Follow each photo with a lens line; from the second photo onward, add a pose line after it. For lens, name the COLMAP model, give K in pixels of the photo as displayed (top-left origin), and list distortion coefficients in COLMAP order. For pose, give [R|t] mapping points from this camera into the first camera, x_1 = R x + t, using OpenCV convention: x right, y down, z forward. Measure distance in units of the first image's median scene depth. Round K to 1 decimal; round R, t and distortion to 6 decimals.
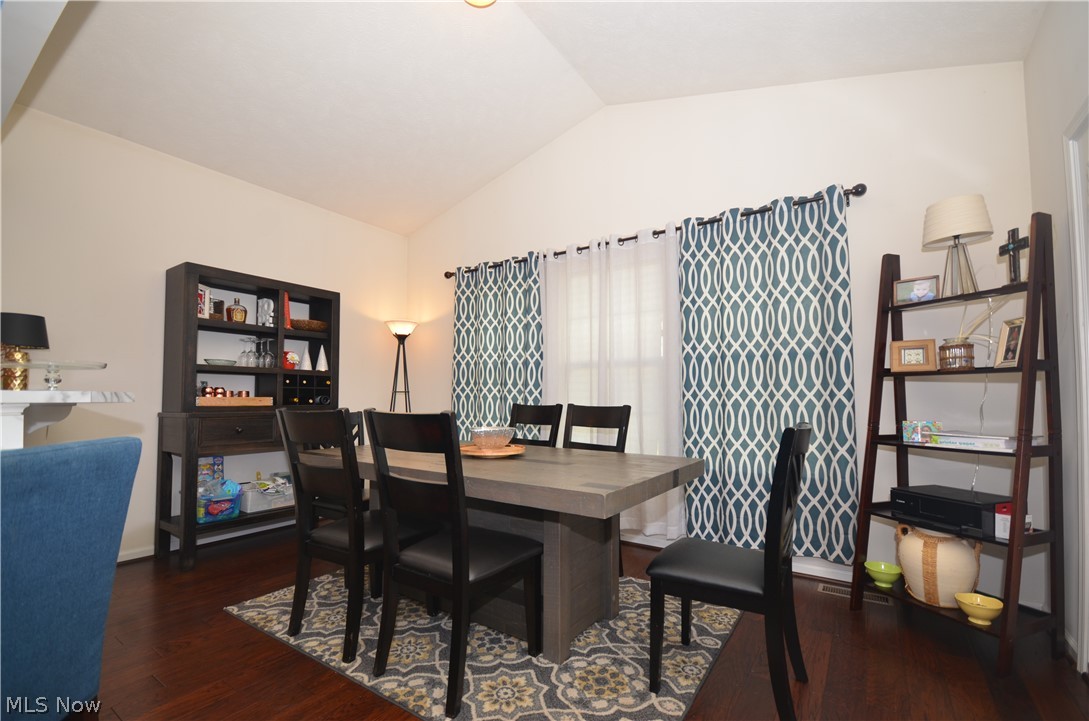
lens RADIAL K [[473.8, 0, 544.0], [0, 473.8, 380.2], [0, 0, 1]] dist [0.006922, -0.009084]
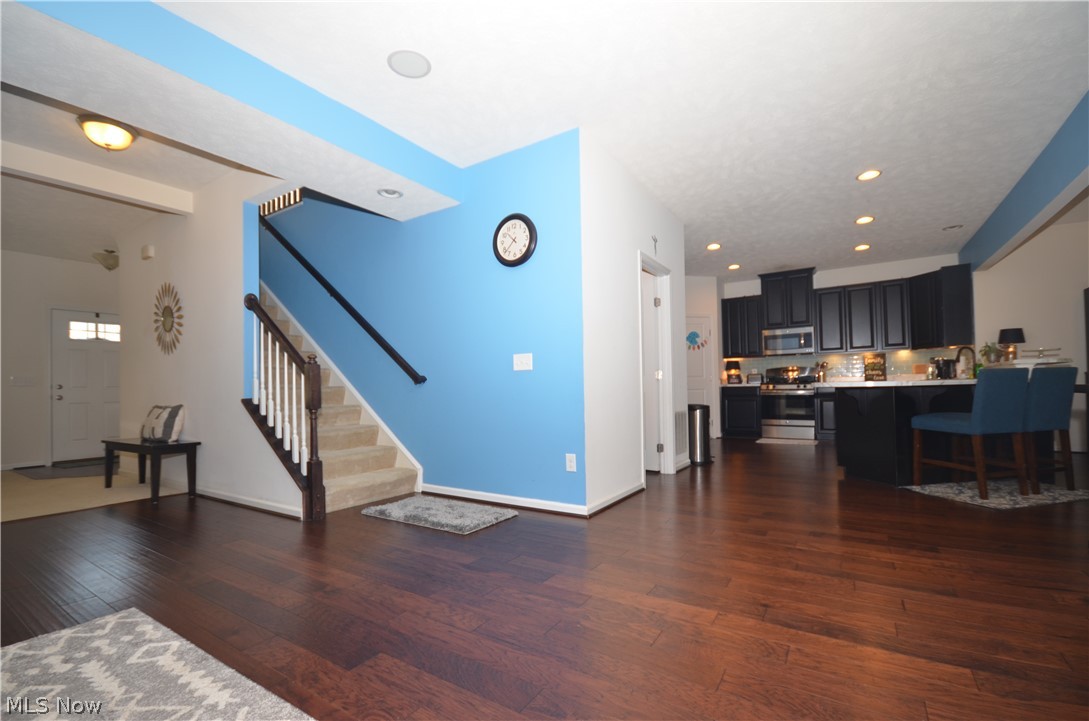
lens RADIAL K [[473.8, 0, 544.0], [0, 473.8, 380.2], [0, 0, 1]] dist [0.006922, -0.009084]
pose [[0.026102, -0.016207, -0.999528, 0.876990], [0.056894, 0.998272, -0.014700, 0.010505], [0.998039, -0.056483, 0.026979, -1.054334]]
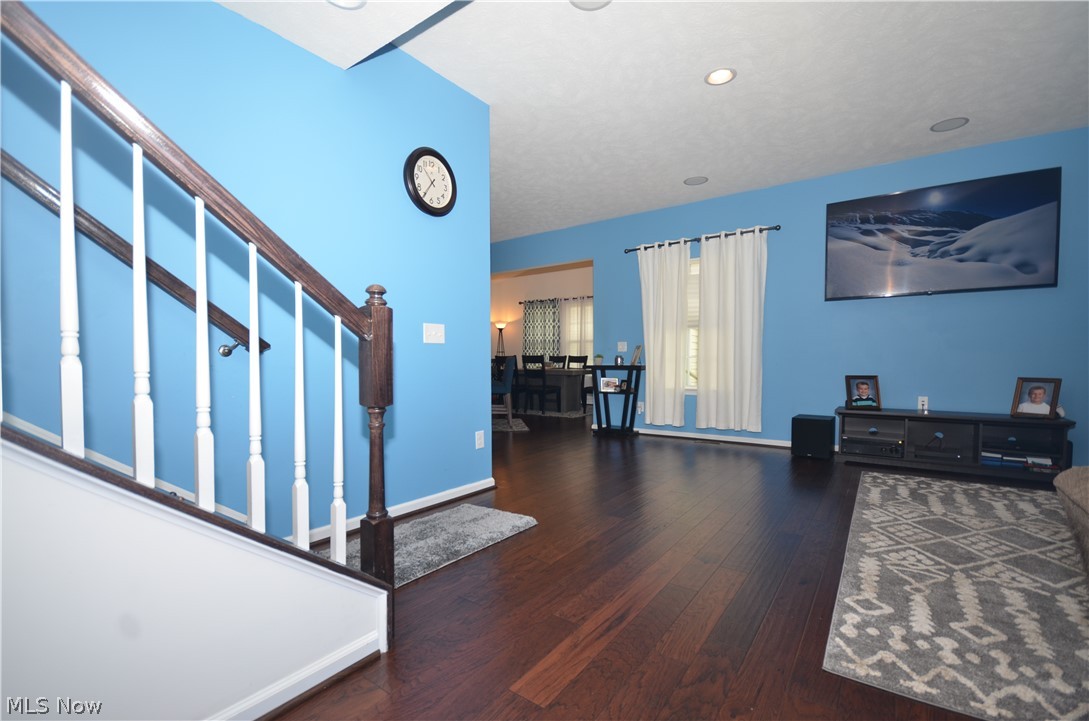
lens RADIAL K [[473.8, 0, 544.0], [0, 473.8, 380.2], [0, 0, 1]] dist [0.006922, -0.009084]
pose [[0.999585, -0.001939, -0.028755, -0.020151], [0.004226, 0.996811, 0.079692, -0.033470], [0.028508, -0.079781, 0.996405, -2.026200]]
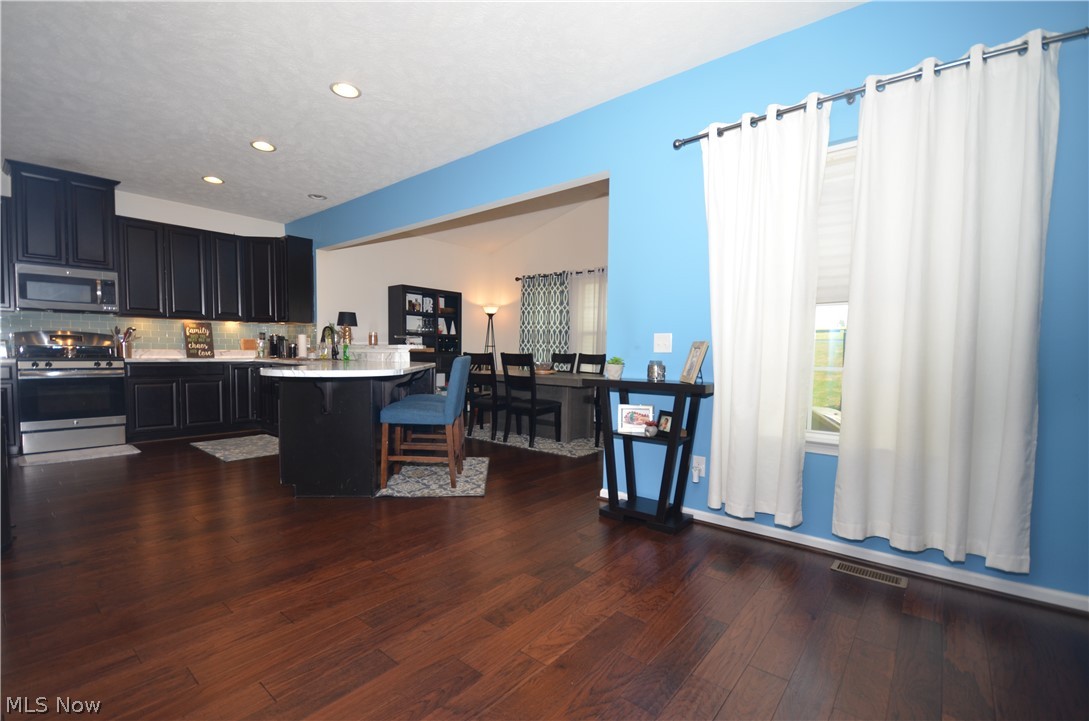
lens RADIAL K [[473.8, 0, 544.0], [0, 473.8, 380.2], [0, 0, 1]] dist [0.006922, -0.009084]
pose [[0.995442, 0.020309, -0.093180, 0.092793], [-0.011343, 0.995340, 0.095763, -0.028862], [0.094691, -0.094269, 0.991033, -1.073459]]
